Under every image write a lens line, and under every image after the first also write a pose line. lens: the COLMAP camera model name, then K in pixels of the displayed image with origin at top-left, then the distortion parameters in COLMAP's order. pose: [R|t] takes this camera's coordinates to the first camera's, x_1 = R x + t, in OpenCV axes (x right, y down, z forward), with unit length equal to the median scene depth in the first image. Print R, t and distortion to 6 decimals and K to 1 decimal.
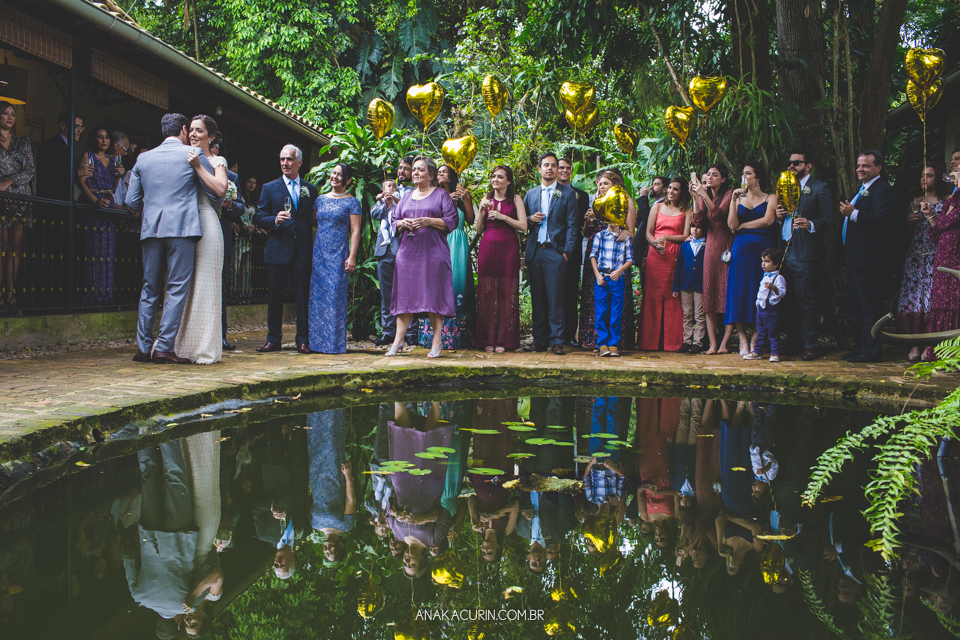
lens RADIAL K [[925.0, 0, 480.0], [0, 925.0, 320.0], [0, 0, 1]] dist [-0.102526, 0.134693]
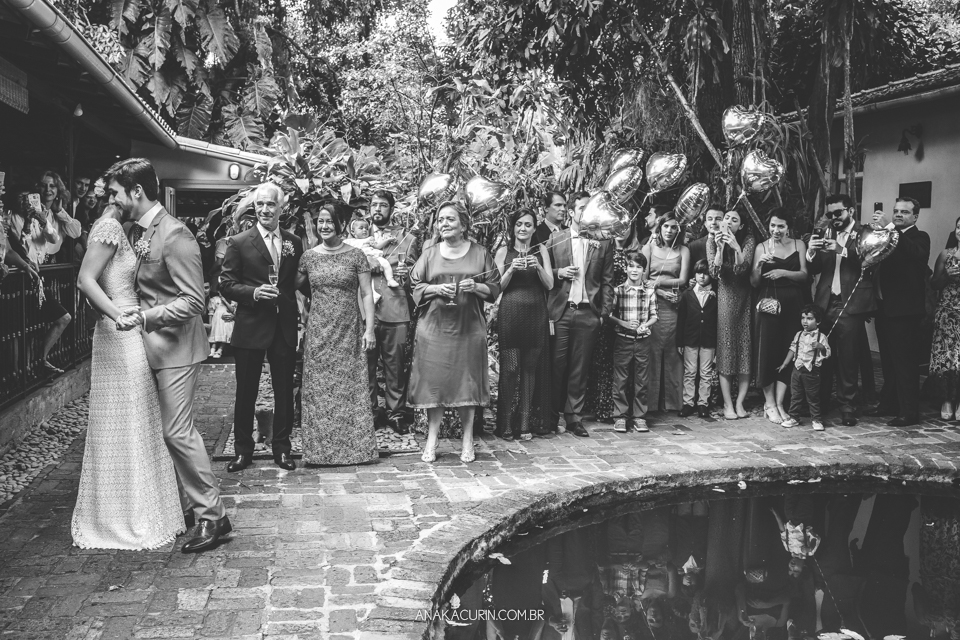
lens RADIAL K [[925.0, 0, 480.0], [0, 925.0, 320.0], [0, 0, 1]] dist [-0.102526, 0.134693]
pose [[0.941436, -0.038486, 0.334989, -0.307958], [0.022078, 0.998369, 0.052653, -0.123361], [-0.336469, -0.042173, 0.940750, 0.275458]]
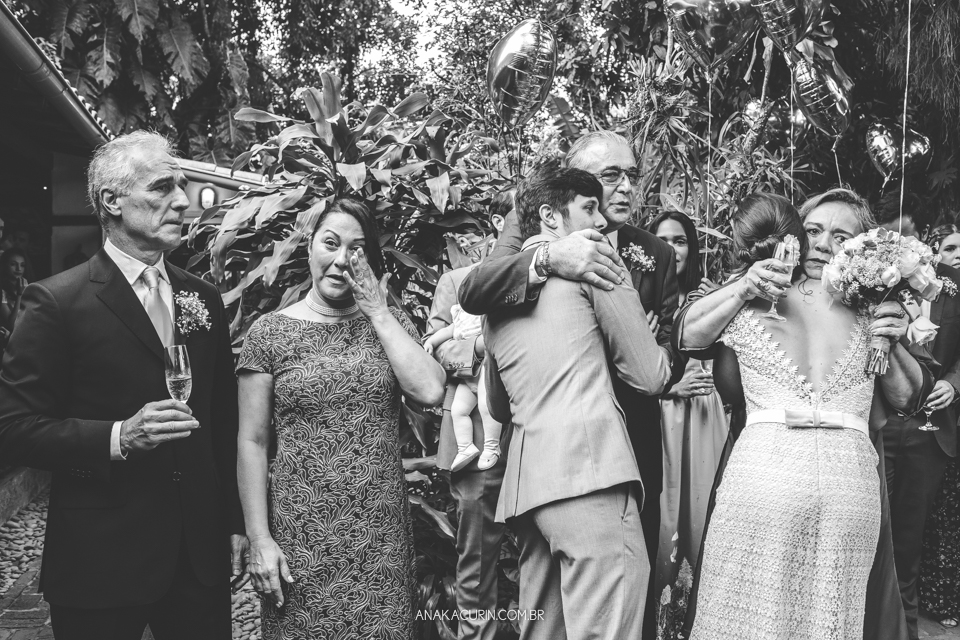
lens RADIAL K [[925.0, 0, 480.0], [0, 925.0, 320.0], [0, 0, 1]] dist [-0.102526, 0.134693]
pose [[0.929886, -0.042560, 0.365378, -0.272140], [0.047579, 0.998856, -0.004740, -0.140134], [-0.364758, 0.021792, 0.930847, 0.761056]]
